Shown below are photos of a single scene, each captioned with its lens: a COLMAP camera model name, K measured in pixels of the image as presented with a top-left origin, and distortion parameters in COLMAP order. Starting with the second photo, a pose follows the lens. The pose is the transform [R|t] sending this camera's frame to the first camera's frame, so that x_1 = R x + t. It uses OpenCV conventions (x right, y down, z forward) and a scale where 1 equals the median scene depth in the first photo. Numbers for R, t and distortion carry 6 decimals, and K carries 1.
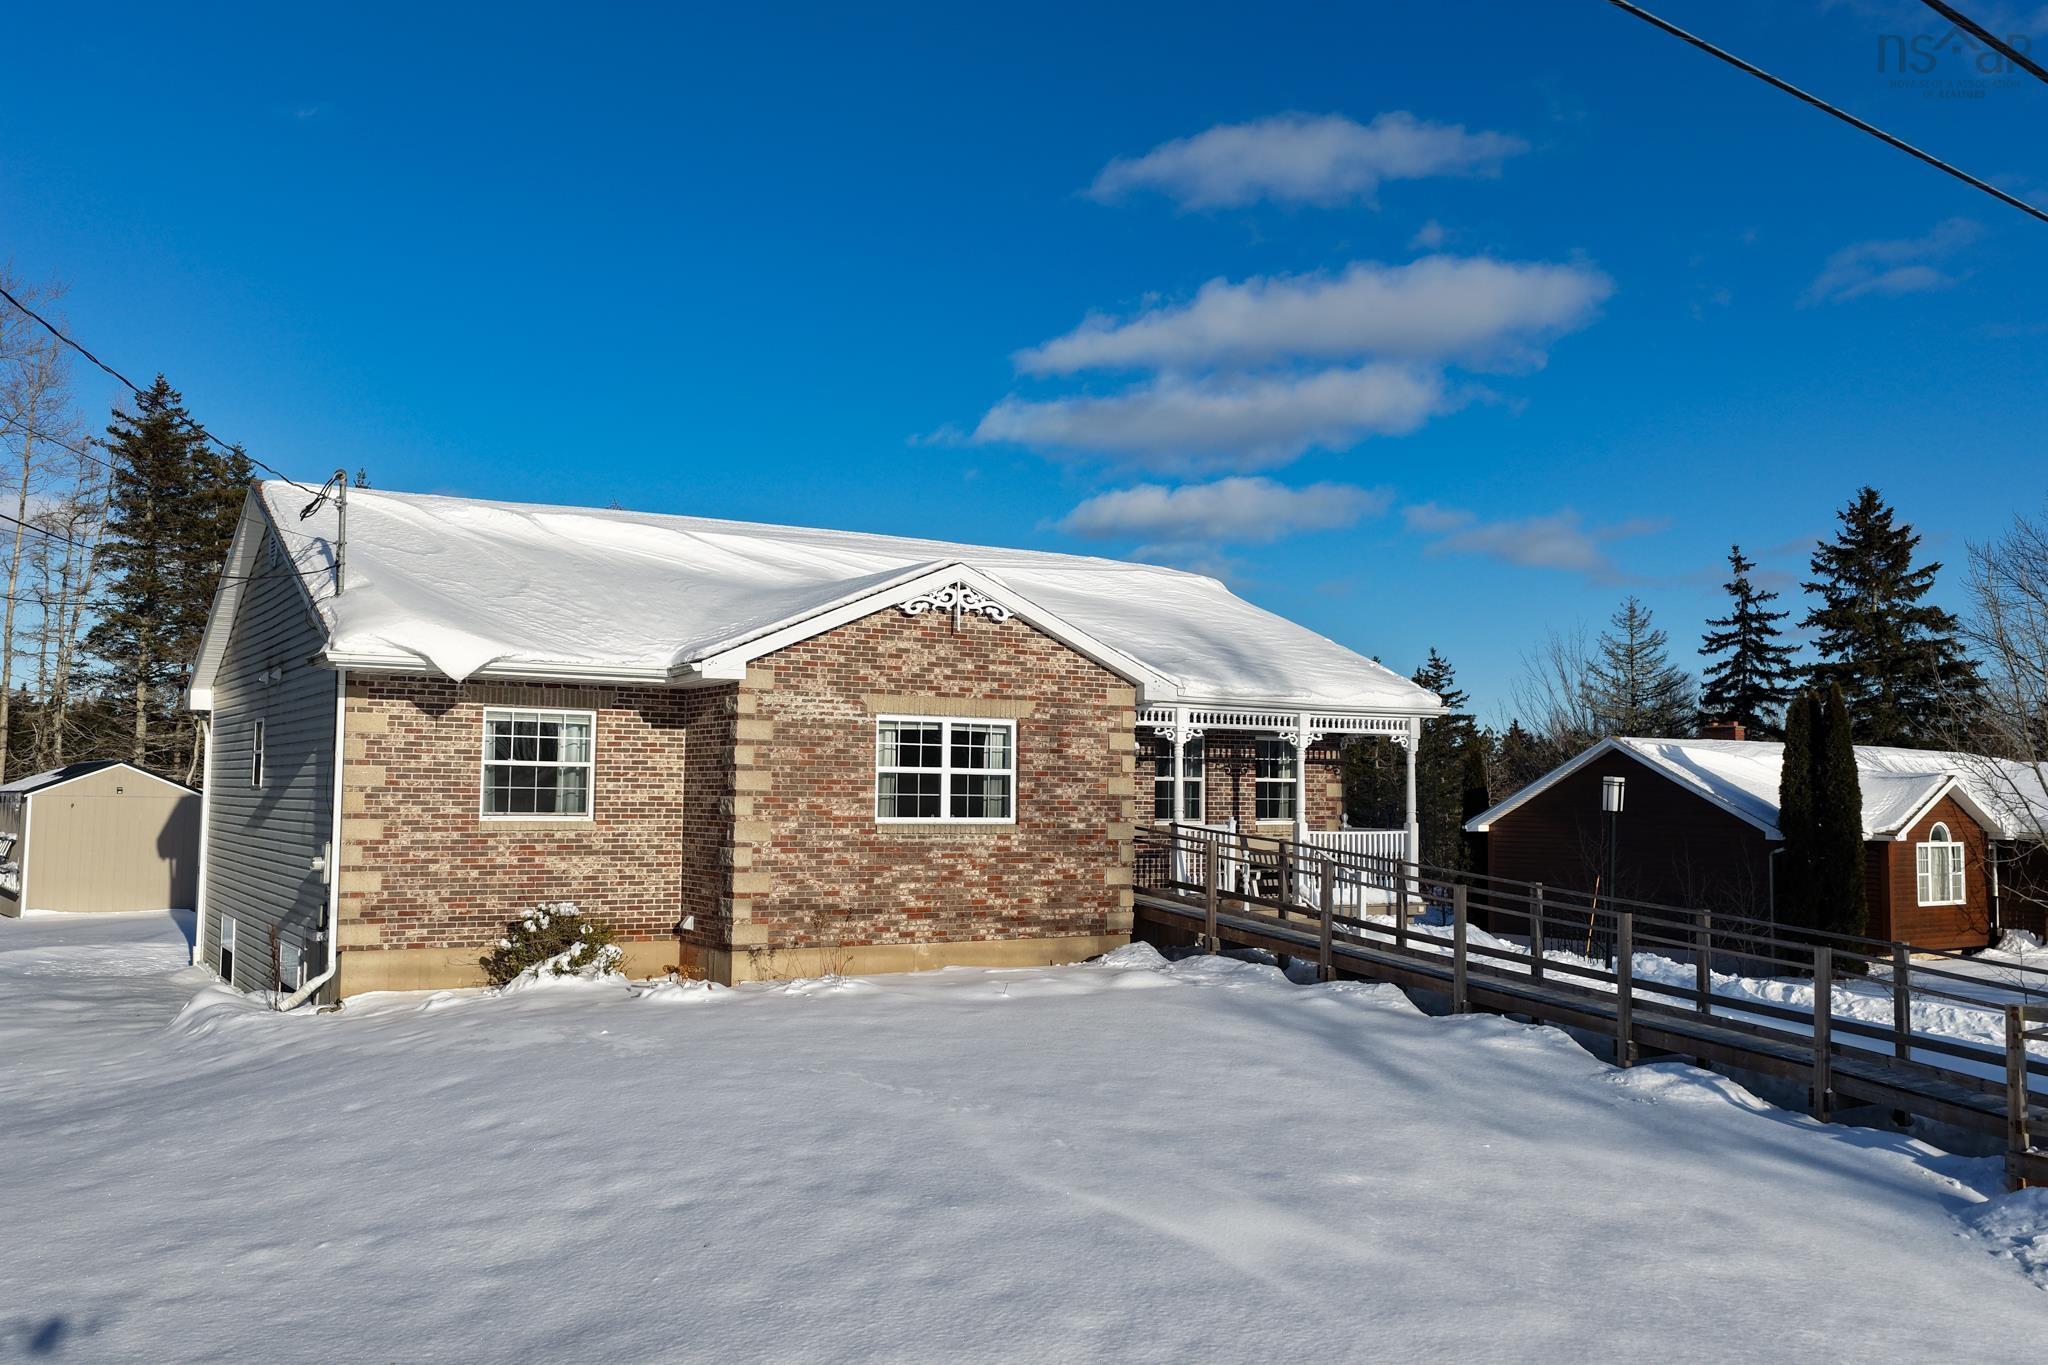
lens RADIAL K [[1699.9, 0, 1024.0], [0, 1699.9, 682.5], [0, 0, 1]] dist [-0.003796, 0.025461]
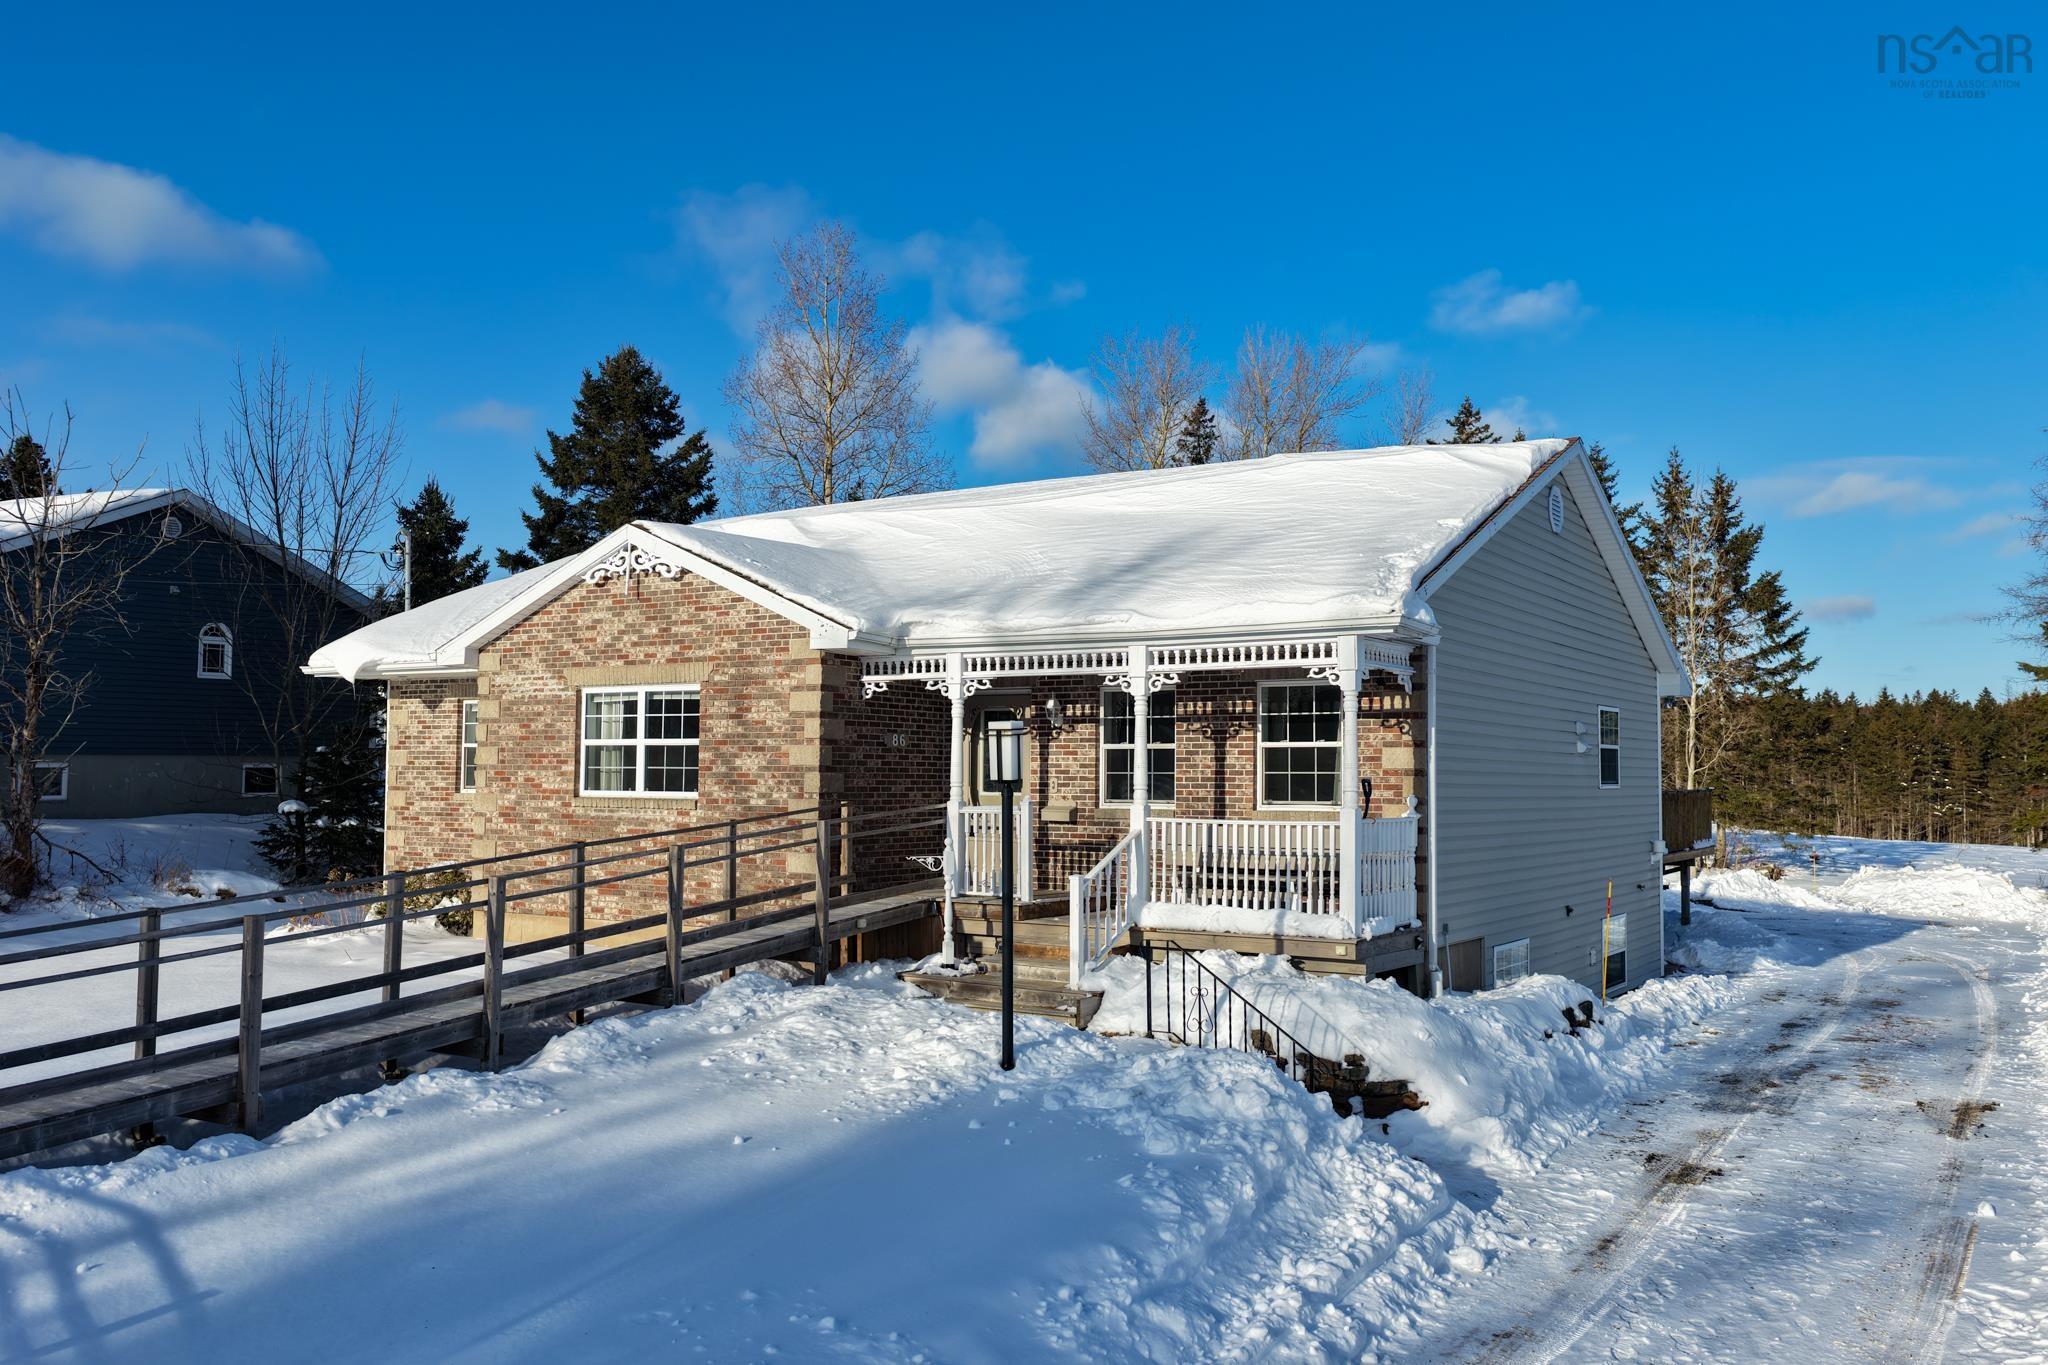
lens RADIAL K [[1699.9, 0, 1024.0], [0, 1699.9, 682.5], [0, 0, 1]] dist [-0.003796, 0.025461]
pose [[0.422704, -0.059928, -0.904284, 0.925698], [0.056203, 0.997624, -0.039842, 0.069942], [0.904523, -0.033982, 0.425068, 0.805919]]
